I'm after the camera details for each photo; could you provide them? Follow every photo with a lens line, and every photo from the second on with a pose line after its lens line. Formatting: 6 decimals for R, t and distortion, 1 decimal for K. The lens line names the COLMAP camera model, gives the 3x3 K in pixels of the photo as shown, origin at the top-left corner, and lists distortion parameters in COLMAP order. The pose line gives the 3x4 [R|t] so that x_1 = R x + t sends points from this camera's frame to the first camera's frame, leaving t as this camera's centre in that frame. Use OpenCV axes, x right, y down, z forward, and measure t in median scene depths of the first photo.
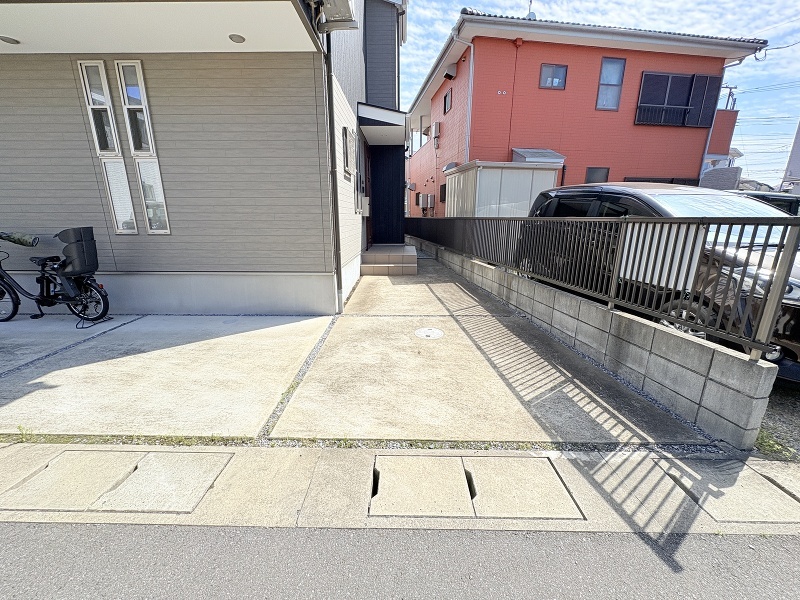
lens RADIAL K [[317.7, 0, 399.0], [0, 317.7, 297.7], [0, 0, 1]] dist [-0.000147, 0.000388]
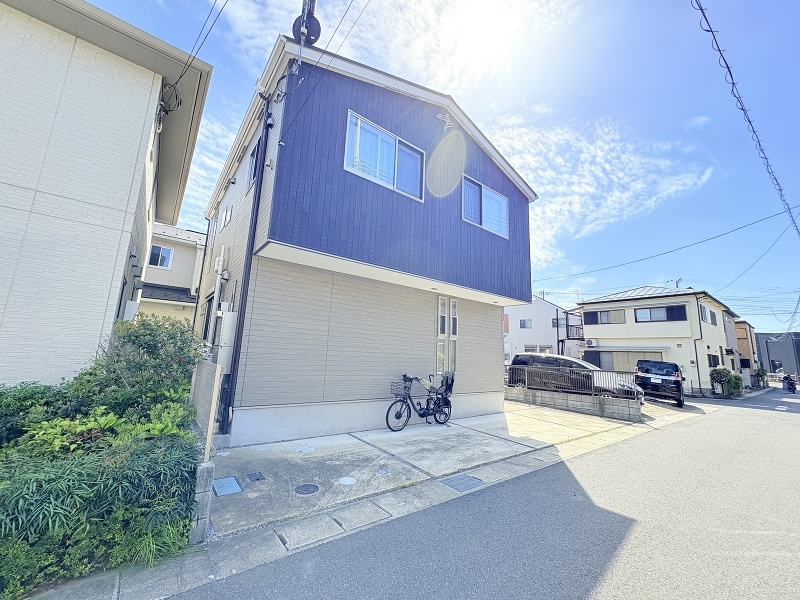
lens RADIAL K [[317.7, 0, 399.0], [0, 317.7, 297.7], [0, 0, 1]] dist [-0.000147, 0.000388]
pose [[0.776822, 0.140423, 0.613863, -2.440469], [0.116475, 0.925959, -0.359211, 0.030432], [-0.618854, 0.350543, 0.702950, -0.364877]]
